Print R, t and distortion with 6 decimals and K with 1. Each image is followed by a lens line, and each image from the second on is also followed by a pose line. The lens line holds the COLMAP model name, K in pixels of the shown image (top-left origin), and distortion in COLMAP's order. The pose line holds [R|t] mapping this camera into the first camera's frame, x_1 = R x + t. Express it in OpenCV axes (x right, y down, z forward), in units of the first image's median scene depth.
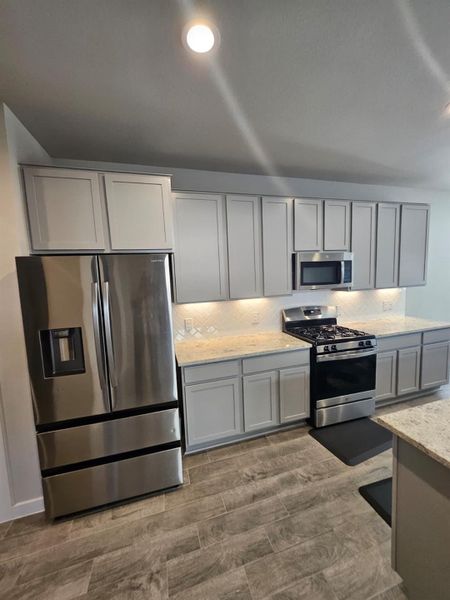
lens RADIAL K [[237.7, 0, 223.3], [0, 237.7, 300.5], [0, 0, 1]] dist [0.004380, 0.000794]
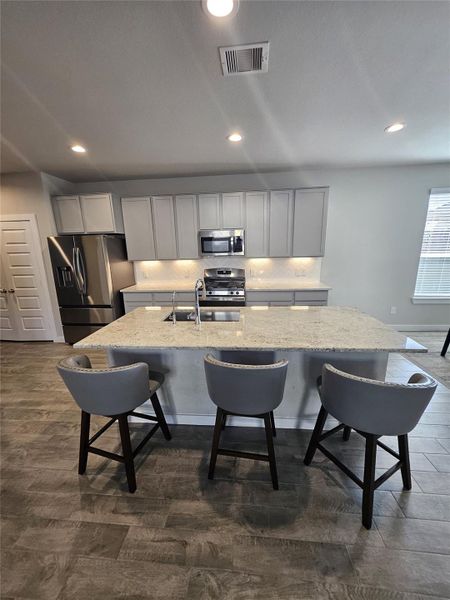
lens RADIAL K [[237.7, 0, 225.0], [0, 237.7, 298.1], [0, 0, 1]] dist [0.004380, 0.000794]
pose [[0.929902, 0.098634, -0.354335, 1.089738], [-0.051503, 0.988799, 0.140084, 0.005358], [0.364183, -0.112015, 0.924567, -0.429119]]
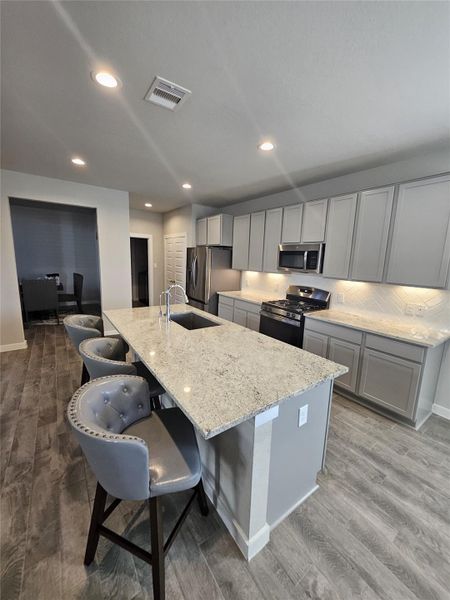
lens RADIAL K [[237.7, 0, 225.4], [0, 237.7, 299.3], [0, 0, 1]] dist [0.004380, 0.000794]
pose [[0.324364, 0.217115, -0.920679, 1.686020], [-0.148377, 0.972932, 0.177163, -0.083249], [0.934223, 0.079142, 0.347799, 0.202680]]
